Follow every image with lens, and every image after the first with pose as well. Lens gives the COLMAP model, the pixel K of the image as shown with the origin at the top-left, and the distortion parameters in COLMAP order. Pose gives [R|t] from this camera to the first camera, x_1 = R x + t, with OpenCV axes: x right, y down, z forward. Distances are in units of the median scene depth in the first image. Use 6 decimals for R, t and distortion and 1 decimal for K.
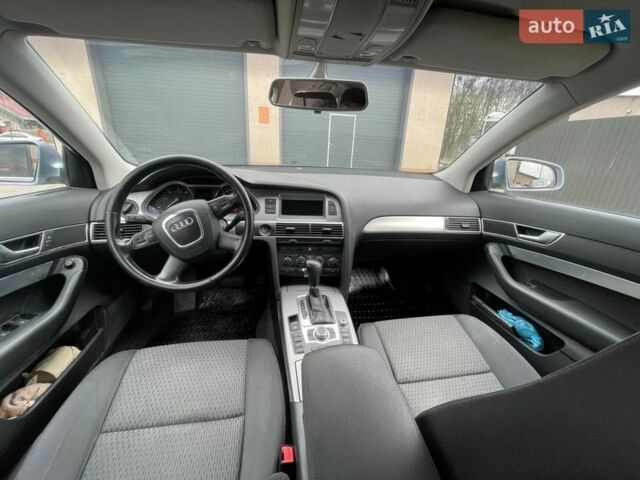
lens RADIAL K [[258.6, 0, 320.0], [0, 258.6, 240.0], [0, 0, 1]] dist [-0.000354, -0.000125]
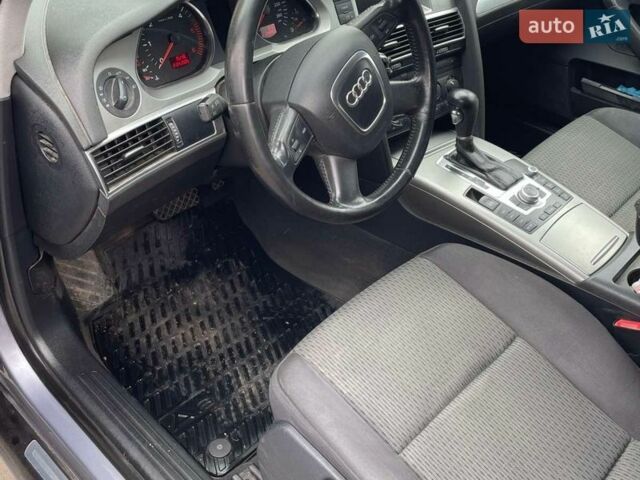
lens RADIAL K [[625.1, 0, 320.0], [0, 625.1, 240.0], [0, 0, 1]] dist [0.057298, -0.004695]
pose [[0.798255, -0.390332, 0.458727, -1.134655], [0.208181, 0.893461, 0.397981, -0.266510], [-0.565199, -0.222192, 0.794469, 0.015775]]
